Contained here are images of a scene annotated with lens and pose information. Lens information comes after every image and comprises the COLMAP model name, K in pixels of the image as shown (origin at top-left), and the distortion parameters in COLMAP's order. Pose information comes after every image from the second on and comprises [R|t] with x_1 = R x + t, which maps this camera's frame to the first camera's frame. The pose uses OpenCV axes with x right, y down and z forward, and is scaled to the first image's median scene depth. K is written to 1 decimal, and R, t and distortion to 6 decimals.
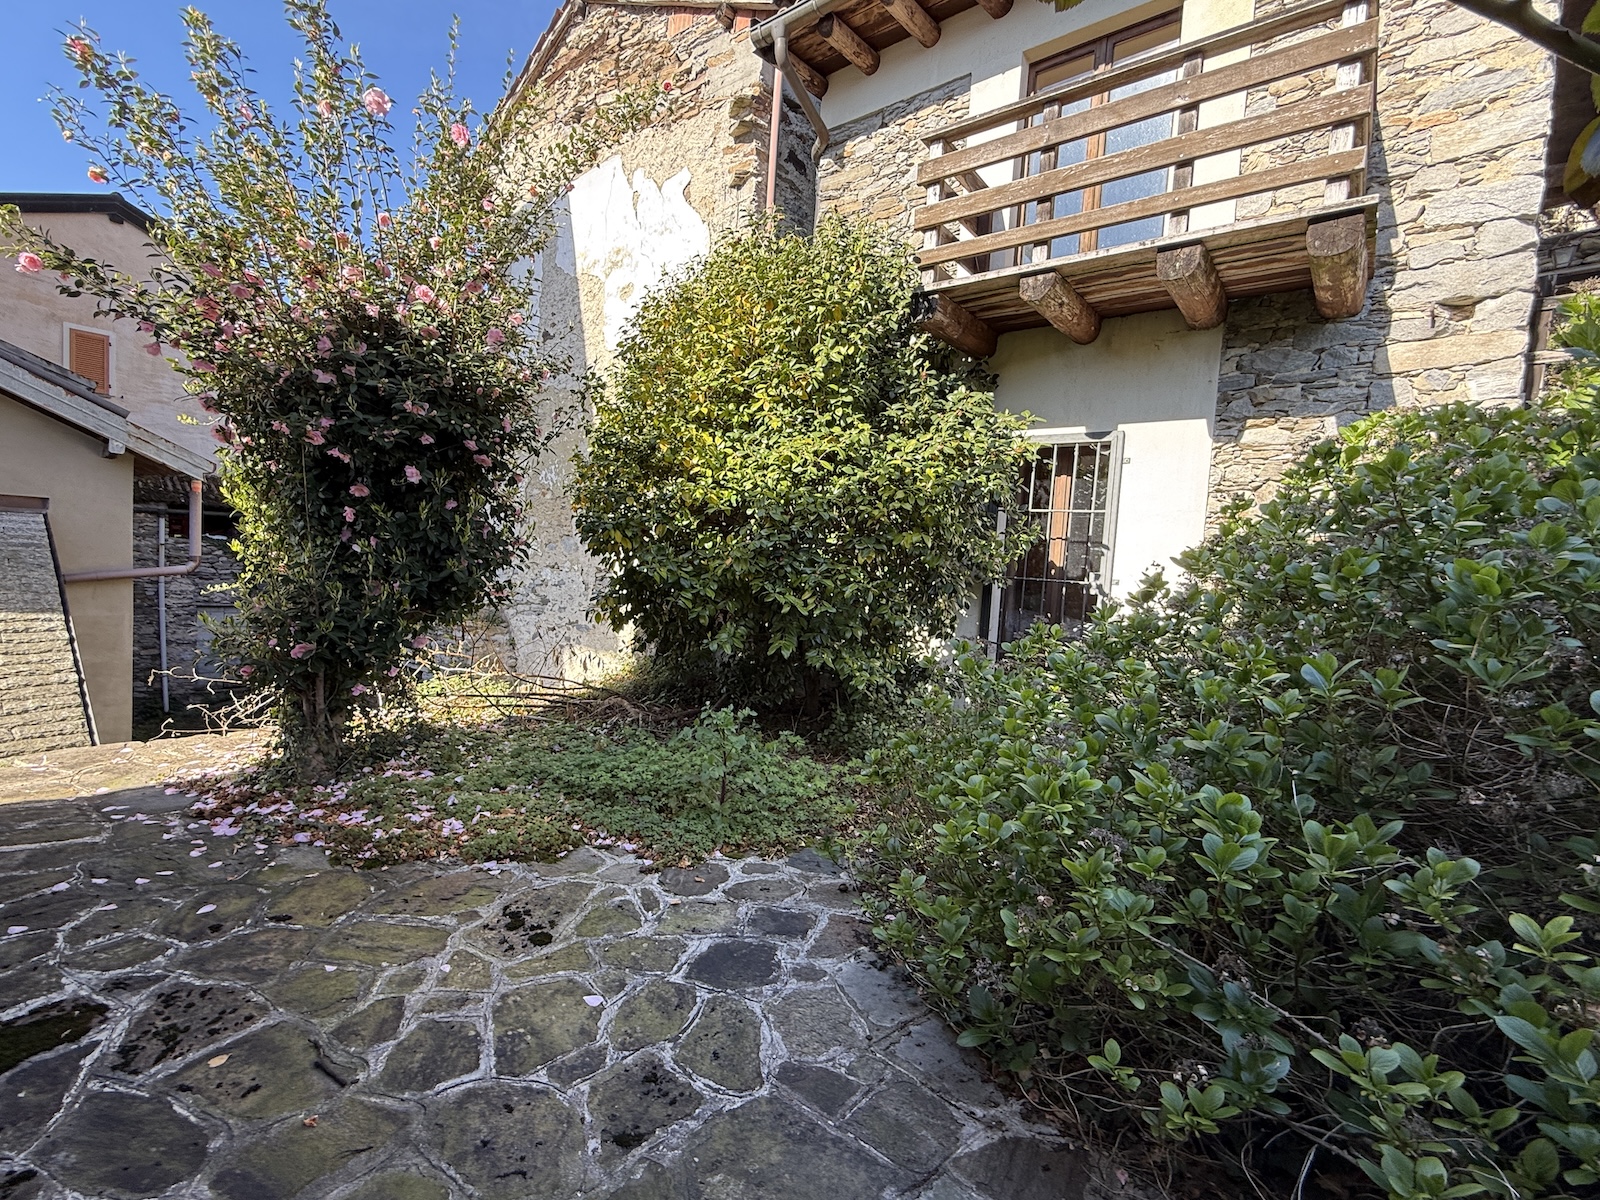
lens RADIAL K [[690.3, 0, 800.0], [0, 690.3, 600.0], [0, 0, 1]] dist [-0.002958, 0.000019]
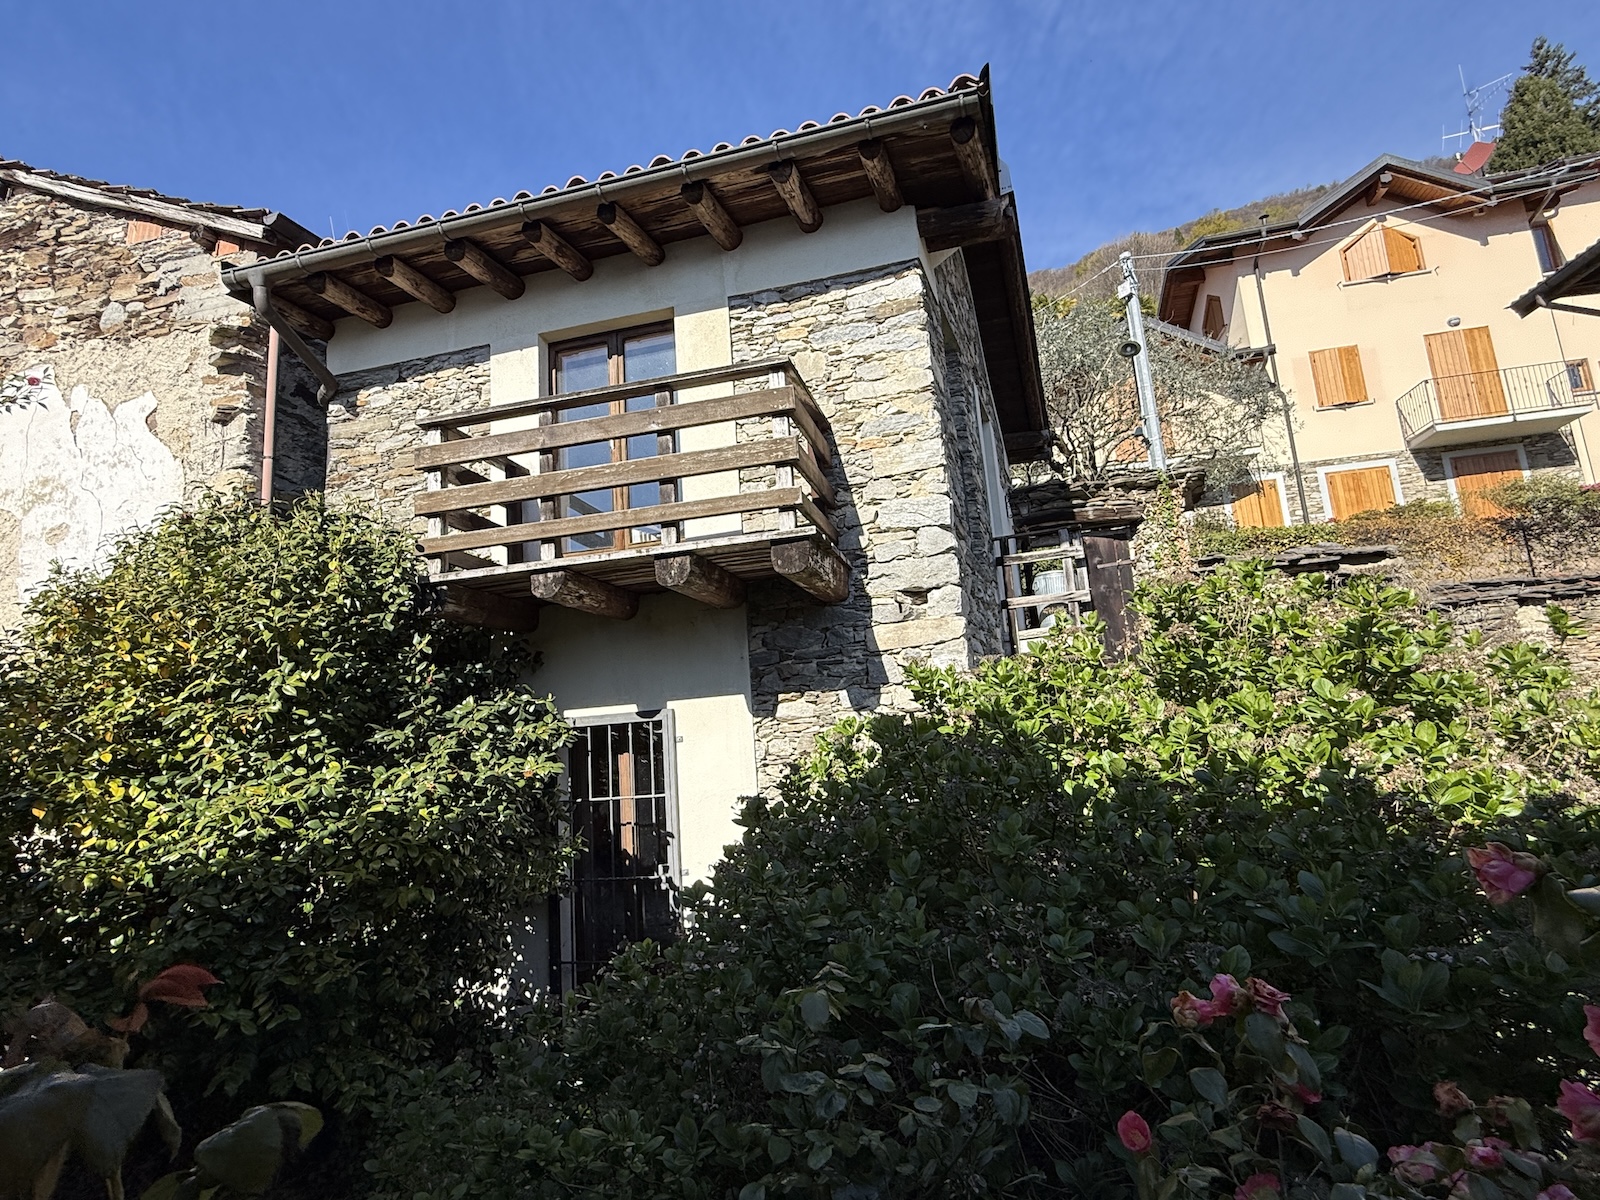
lens RADIAL K [[808.0, 0, 800.0], [0, 808.0, 600.0], [0, 0, 1]] dist [0.000988, -0.002072]
pose [[0.905599, -0.053191, 0.420787, 0.175622], [0.151170, 0.967428, -0.203051, -0.144761], [-0.396280, 0.247494, 0.884143, -0.105598]]
